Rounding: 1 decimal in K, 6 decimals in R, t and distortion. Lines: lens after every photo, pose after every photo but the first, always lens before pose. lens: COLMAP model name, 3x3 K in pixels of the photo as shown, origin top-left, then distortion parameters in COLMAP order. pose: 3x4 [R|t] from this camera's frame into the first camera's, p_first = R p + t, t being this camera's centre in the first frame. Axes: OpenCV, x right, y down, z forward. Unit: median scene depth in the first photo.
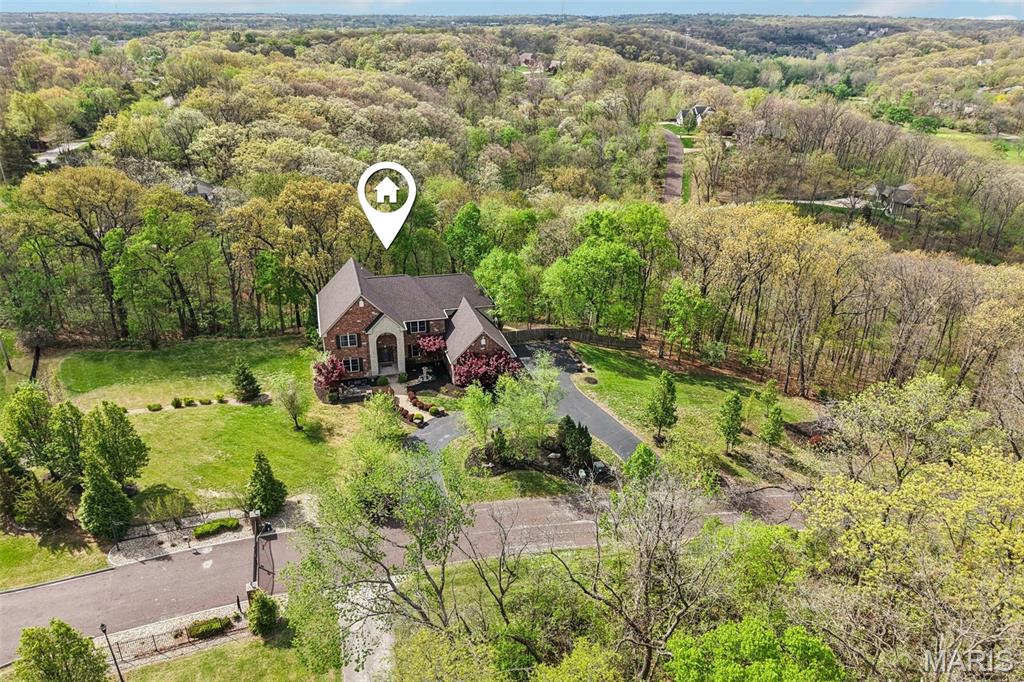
lens RADIAL K [[694.2, 0, 512.0], [0, 694.2, 341.0], [0, 0, 1]] dist [0.069496, -0.077641]
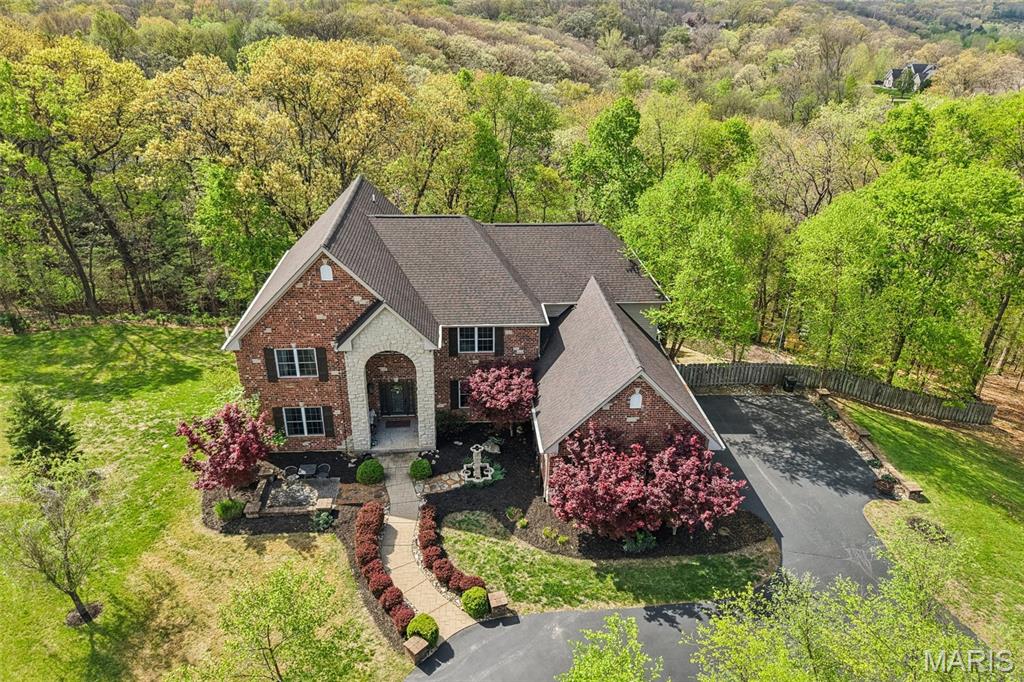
lens RADIAL K [[694.2, 0, 512.0], [0, 694.2, 341.0], [0, 0, 1]] dist [0.069496, -0.077641]
pose [[0.980237, 0.087117, -0.177612, -0.041433], [-0.084191, 0.996161, 0.023963, -0.032099], [0.179017, -0.008536, 0.983809, 0.608332]]
